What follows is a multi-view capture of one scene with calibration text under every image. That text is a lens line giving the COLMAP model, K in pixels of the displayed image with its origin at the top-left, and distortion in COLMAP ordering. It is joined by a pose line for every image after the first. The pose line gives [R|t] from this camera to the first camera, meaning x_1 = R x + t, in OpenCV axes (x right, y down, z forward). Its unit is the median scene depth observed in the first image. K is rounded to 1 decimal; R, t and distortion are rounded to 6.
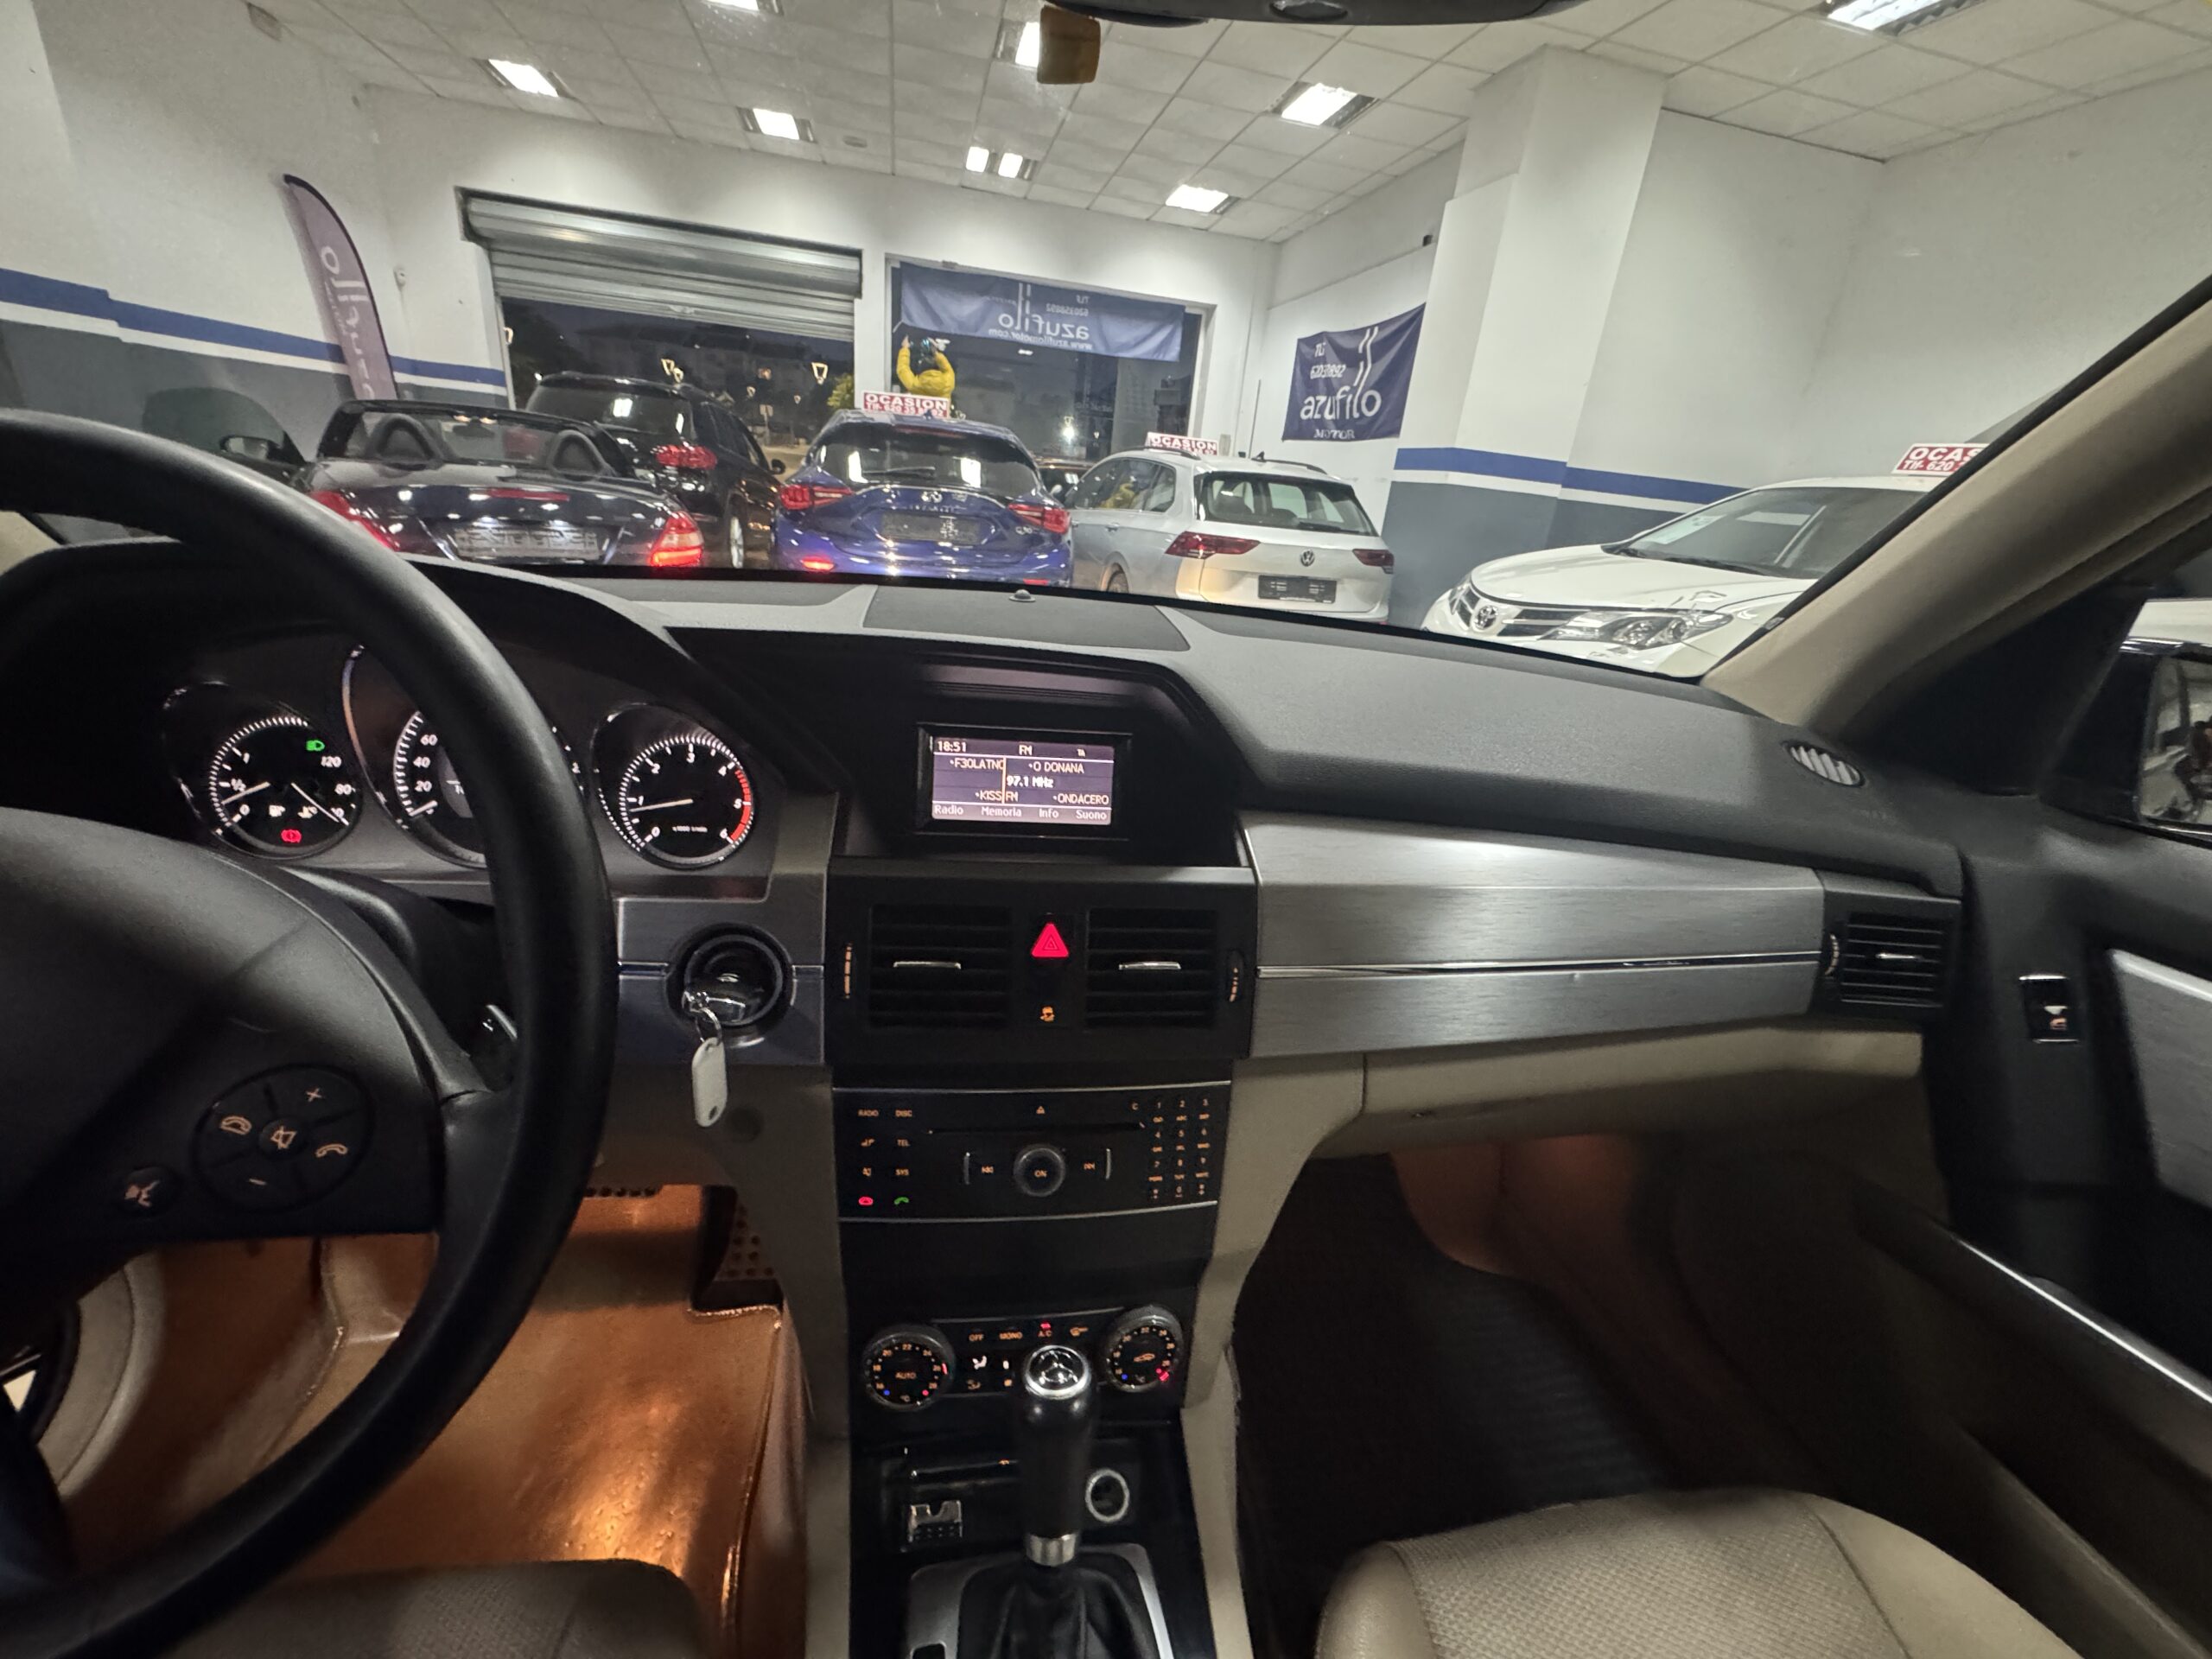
lens RADIAL K [[874.2, 0, 1102.2], [0, 874.2, 829.4], [0, 0, 1]] dist [-0.002536, -0.000394]
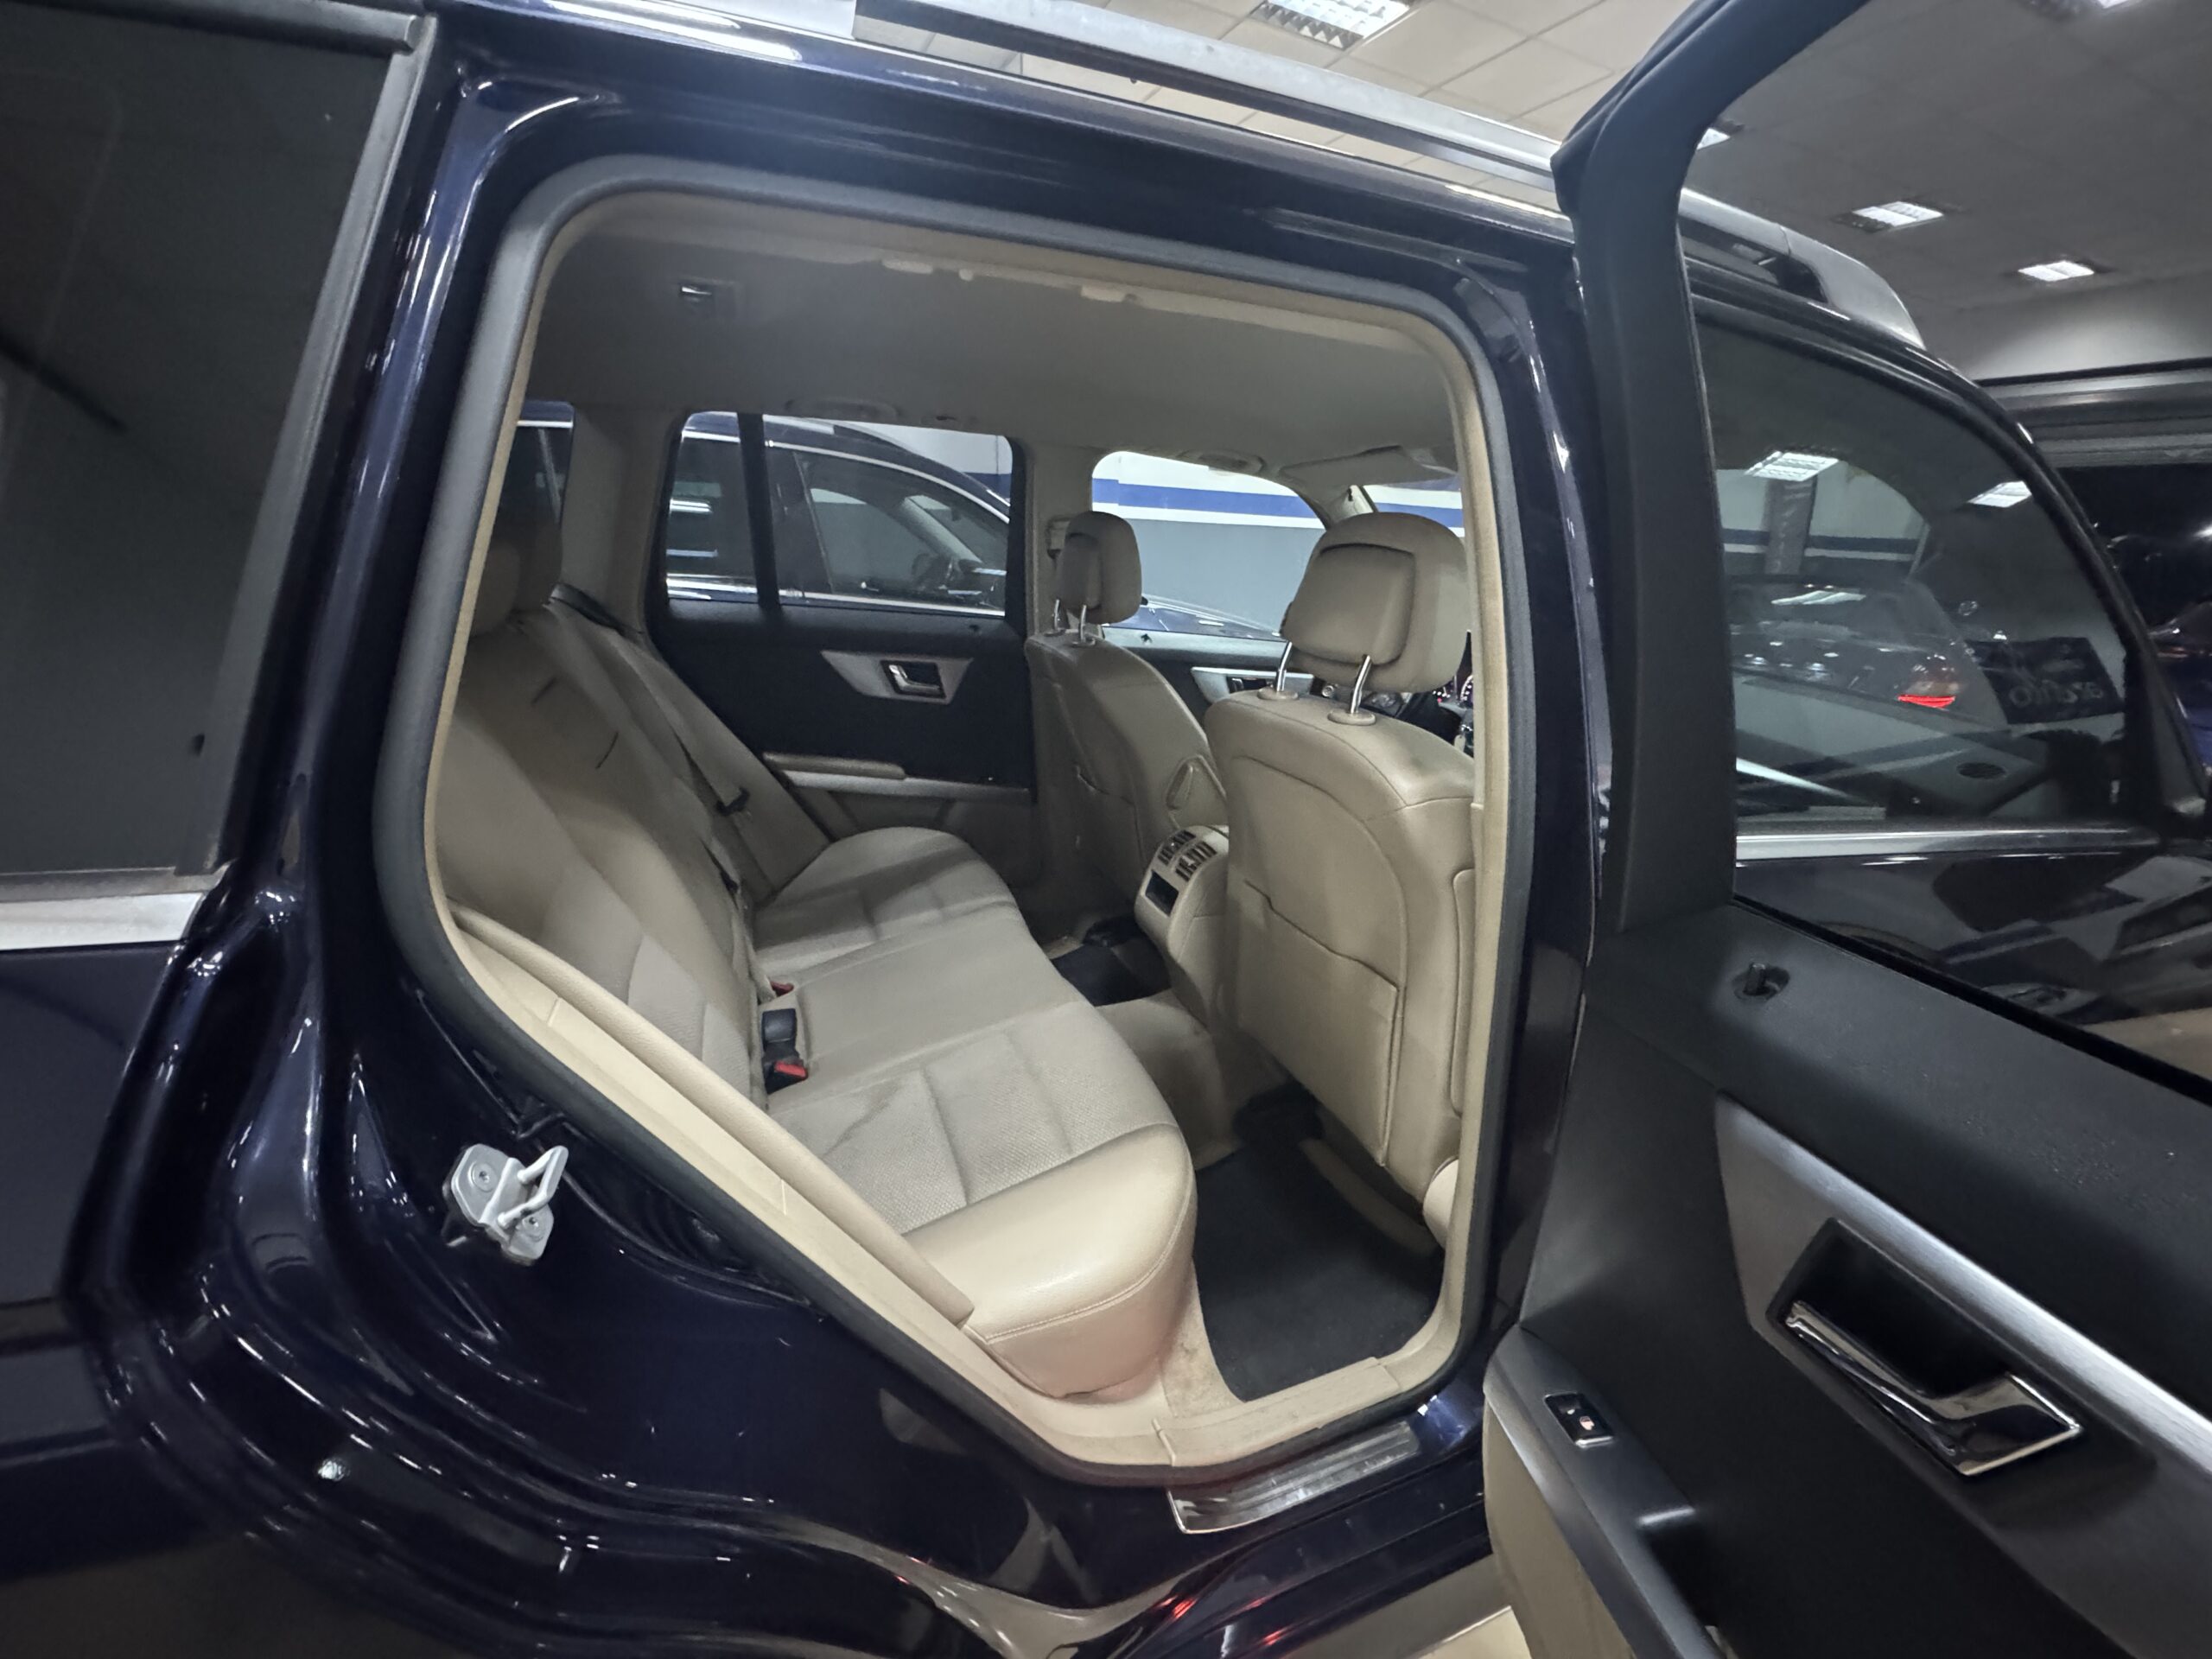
lens RADIAL K [[877.7, 0, 1105.0], [0, 877.7, 832.1], [0, 0, 1]] dist [-0.001218, 0.000093]
pose [[0.230273, 0.230548, -0.945422, 0.249238], [-0.379848, 0.915756, 0.130796, 0.057056], [0.895930, 0.328997, 0.298447, -0.129757]]
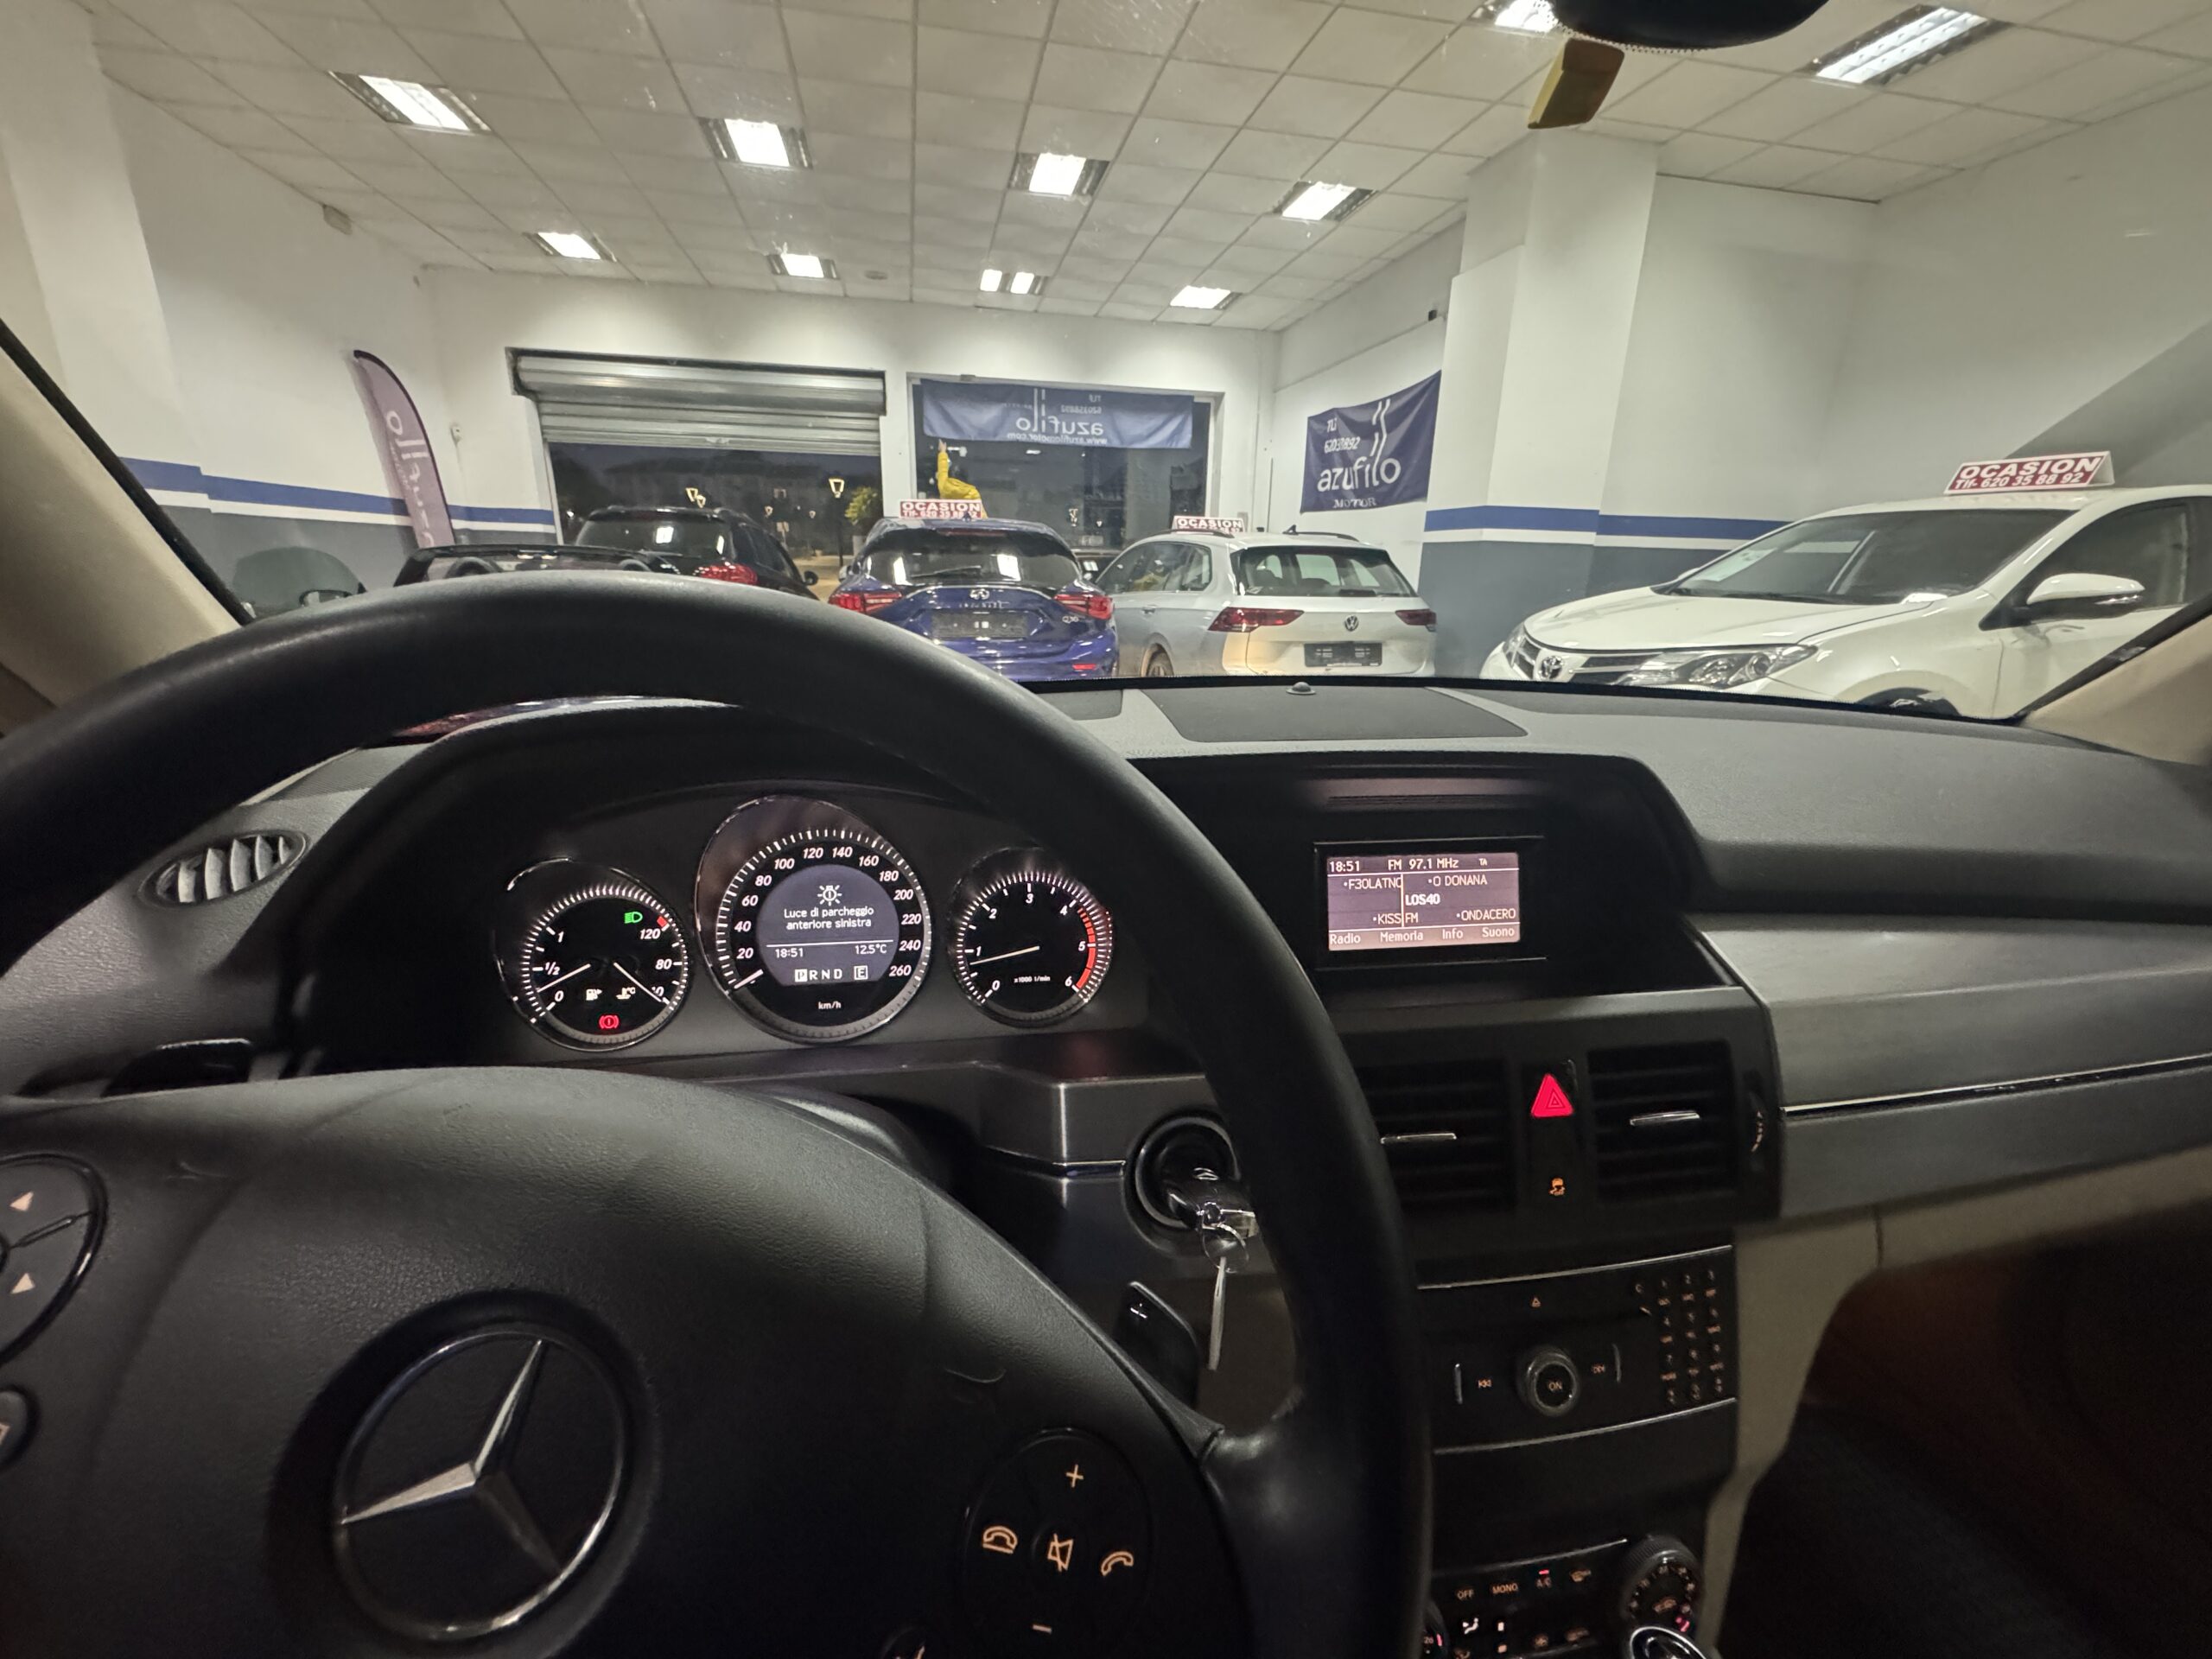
lens RADIAL K [[874.3, 0, 1101.3], [0, 874.3, 830.3], [0, 0, 1]] dist [-0.003599, 0.000036]
pose [[0.997004, -0.072927, -0.025791, -0.038311], [0.070436, 0.993716, -0.086994, -0.007059], [0.031973, 0.084917, 0.995875, 0.011707]]
